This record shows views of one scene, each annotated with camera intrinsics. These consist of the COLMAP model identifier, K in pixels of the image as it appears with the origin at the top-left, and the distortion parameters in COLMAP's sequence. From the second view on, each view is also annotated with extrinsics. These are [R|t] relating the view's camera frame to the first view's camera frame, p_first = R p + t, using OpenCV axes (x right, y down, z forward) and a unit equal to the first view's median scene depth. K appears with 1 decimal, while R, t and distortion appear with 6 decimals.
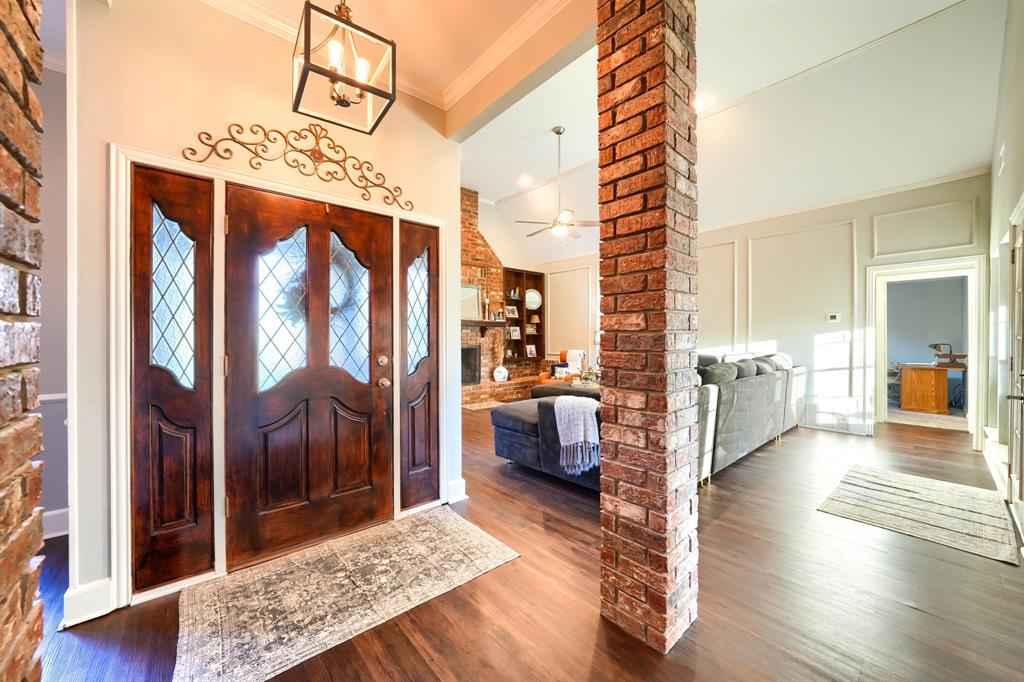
lens RADIAL K [[372.4, 0, 514.4], [0, 372.4, 338.0], [0, 0, 1]] dist [-0.011514, 0.000135]
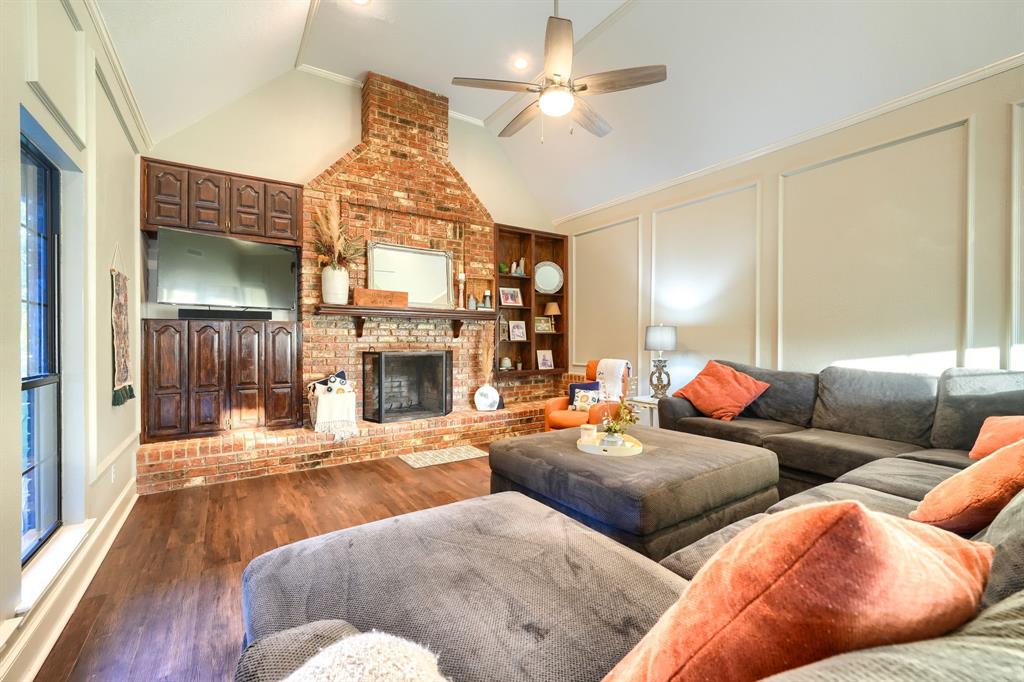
lens RADIAL K [[425.9, 0, 507.1], [0, 425.9, 339.2], [0, 0, 1]] dist [-0.001828, 0.000195]
pose [[0.990077, 0.002252, -0.140510, 0.095270], [-0.002526, 0.999995, -0.001776, 0.002257], [0.140506, 0.002114, 0.990078, 0.325769]]
